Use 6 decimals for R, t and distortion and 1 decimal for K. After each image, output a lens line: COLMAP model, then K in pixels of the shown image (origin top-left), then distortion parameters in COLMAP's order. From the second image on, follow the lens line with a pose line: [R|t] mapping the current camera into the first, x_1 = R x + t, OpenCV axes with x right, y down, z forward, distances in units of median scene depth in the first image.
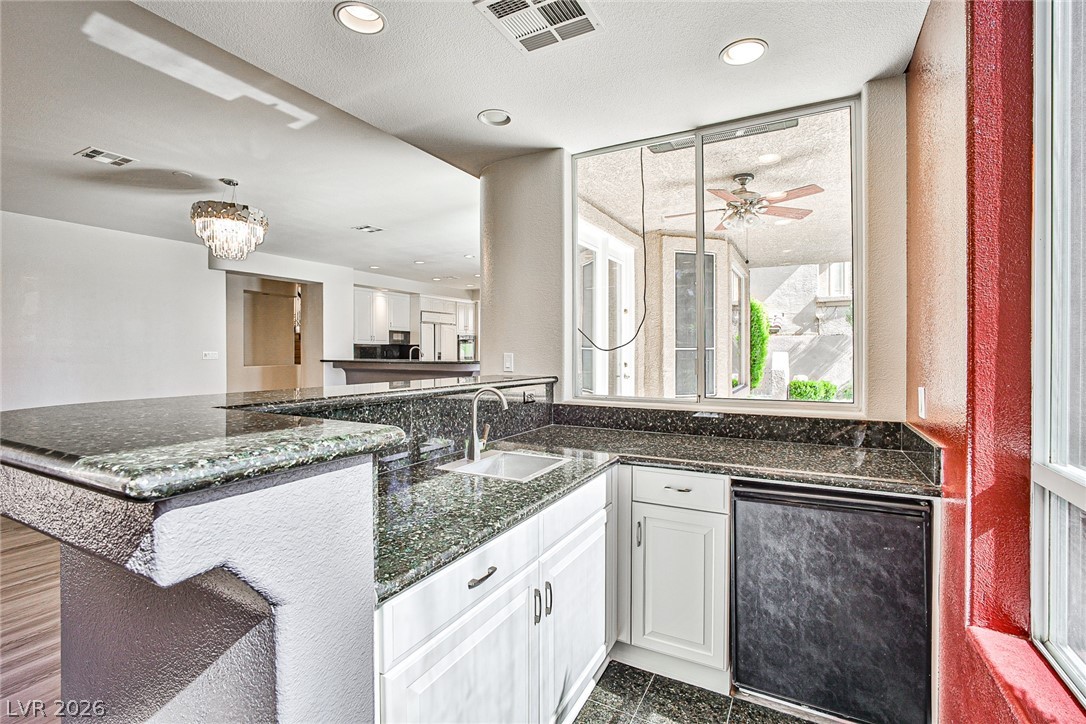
lens RADIAL K [[498.9, 0, 531.2], [0, 498.9, 362.4], [0, 0, 1]] dist [-0.037341, 0.016723]
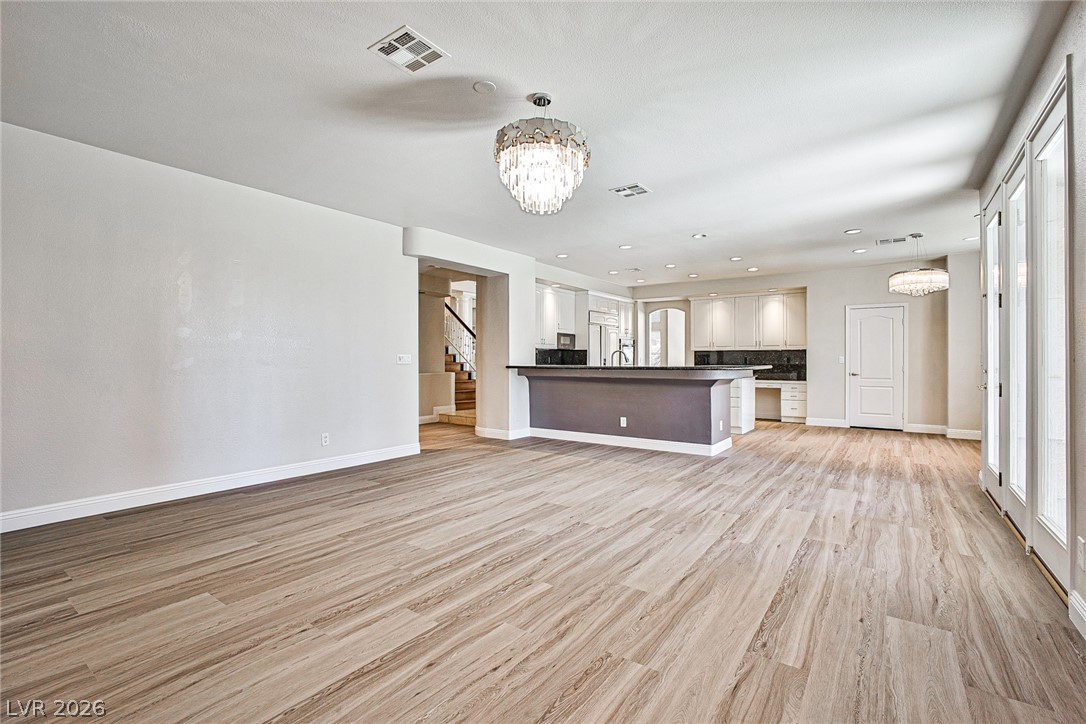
lens RADIAL K [[498.9, 0, 531.2], [0, 498.9, 362.4], [0, 0, 1]] dist [-0.037341, 0.016723]
pose [[0.992541, -0.004630, -0.121825, -0.239416], [0.001991, 0.999761, -0.021780, 0.006723], [0.121897, 0.021375, 0.992313, 0.139999]]
